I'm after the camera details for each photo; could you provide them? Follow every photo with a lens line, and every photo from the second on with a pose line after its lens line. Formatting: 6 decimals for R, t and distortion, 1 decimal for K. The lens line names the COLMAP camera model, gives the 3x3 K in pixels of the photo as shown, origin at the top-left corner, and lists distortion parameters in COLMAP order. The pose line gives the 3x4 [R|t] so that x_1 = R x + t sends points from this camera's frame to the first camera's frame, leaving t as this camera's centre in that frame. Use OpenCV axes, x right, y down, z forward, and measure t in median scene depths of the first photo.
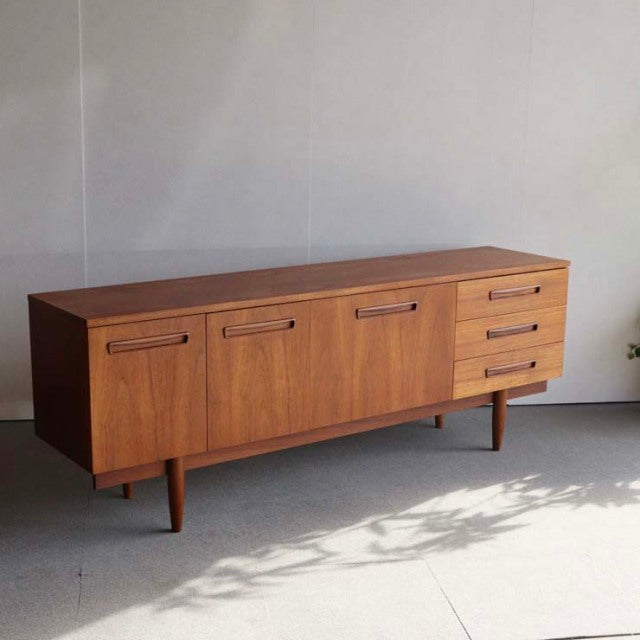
lens RADIAL K [[1097.5, 0, 320.0], [0, 1097.5, 320.0], [0, 0, 1]] dist [-0.041533, -0.006915]
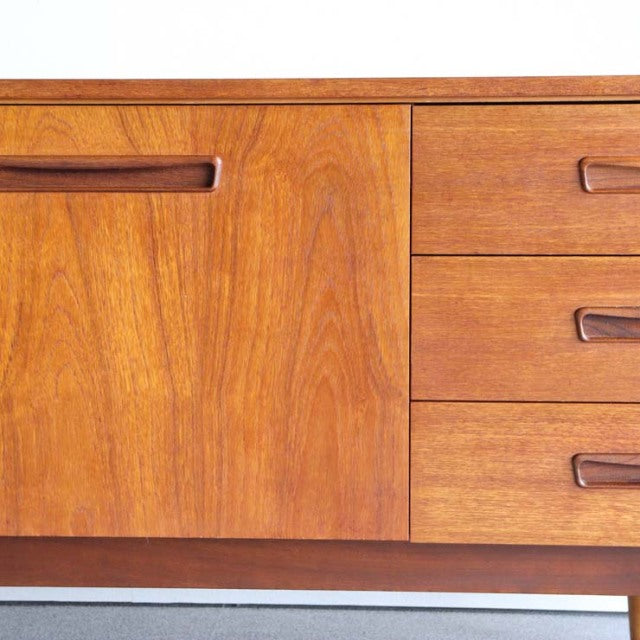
lens RADIAL K [[1370.8, 0, 320.0], [0, 1370.8, 320.0], [0, 0, 1]] dist [0.066051, 0.180989]
pose [[0.771596, 0.069773, -0.632275, 0.353062], [-0.121475, 0.991836, -0.038790, 0.037049], [0.624407, 0.106735, 0.773772, 0.785250]]
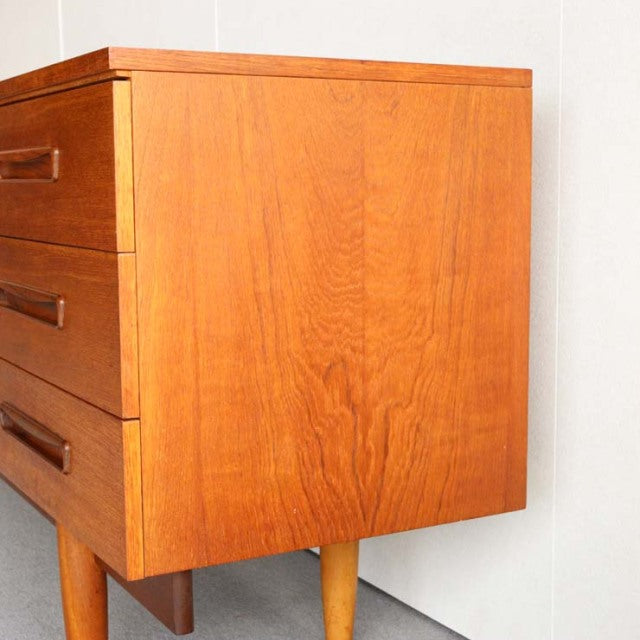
lens RADIAL K [[1164.4, 0, 320.0], [0, 1164.4, 320.0], [0, 0, 1]] dist [-0.077684, -0.071438]
pose [[-0.112605, 0.111012, -0.987419, 0.532063], [-0.204601, 0.969854, 0.132370, -0.047220], [0.972347, 0.216933, -0.086497, 1.254427]]
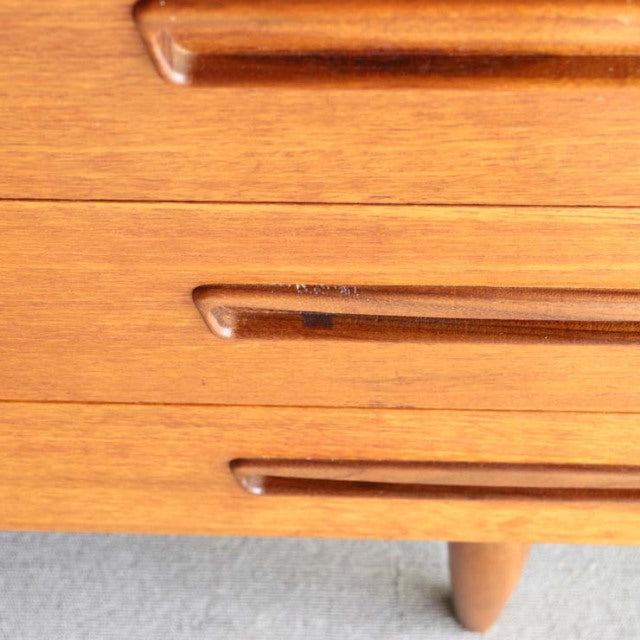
lens RADIAL K [[1370.8, 0, 320.0], [0, 1370.8, 320.0], [0, 0, 1]] dist [0.066051, 0.180989]
pose [[0.786496, 0.504899, -0.355670, 0.232102], [-0.085175, 0.659067, 0.747245, -0.091925], [0.611694, -0.557411, 0.561359, 1.044601]]
